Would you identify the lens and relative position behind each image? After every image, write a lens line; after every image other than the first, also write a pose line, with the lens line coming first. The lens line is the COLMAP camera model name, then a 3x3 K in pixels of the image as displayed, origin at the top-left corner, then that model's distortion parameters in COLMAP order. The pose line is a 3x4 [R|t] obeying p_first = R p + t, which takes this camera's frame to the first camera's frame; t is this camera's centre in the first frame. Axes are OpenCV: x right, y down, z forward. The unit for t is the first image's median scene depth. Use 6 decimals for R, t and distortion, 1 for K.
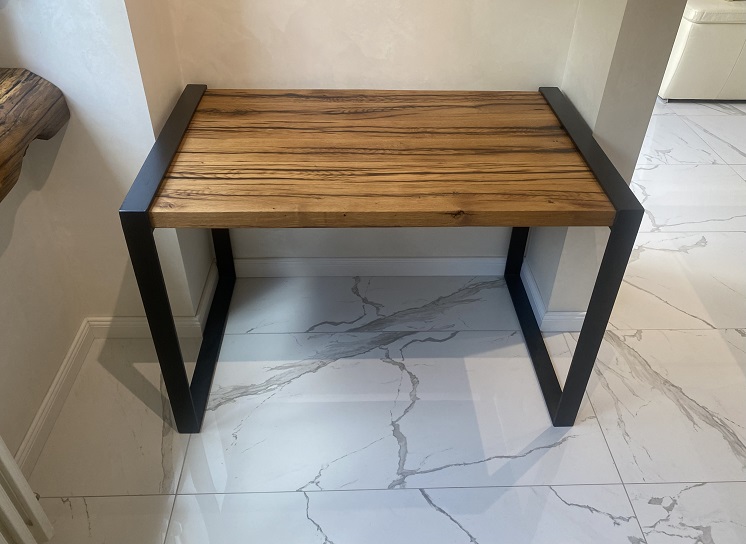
lens RADIAL K [[614.4, 0, 377.5], [0, 614.4, 272.0], [0, 0, 1]] dist [0.078950, -0.137835]
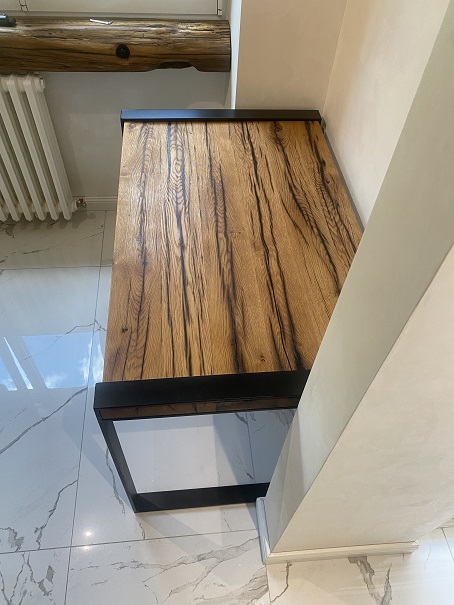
lens RADIAL K [[466.8, 0, 221.4], [0, 466.8, 303.3], [0, 0, 1]] dist [0.006784, -0.000823]
pose [[0.047487, 0.768002, -0.638685, 0.585040], [-0.650674, 0.508918, 0.563583, -0.528018], [0.757871, 0.388813, 0.523886, 0.553976]]
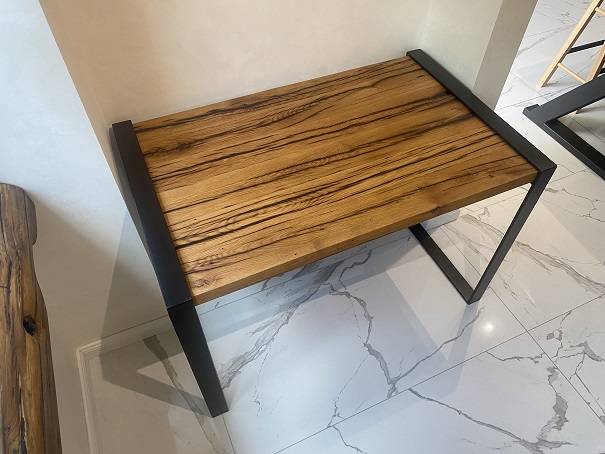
lens RADIAL K [[462.0, 0, 304.2], [0, 462.0, 226.8], [0, 0, 1]] dist [0.056589, -0.082961]
pose [[0.925112, -0.300095, 0.232617, -0.255038], [0.242230, 0.938236, 0.247060, -0.270528], [-0.292391, -0.172211, 0.940665, 0.160018]]
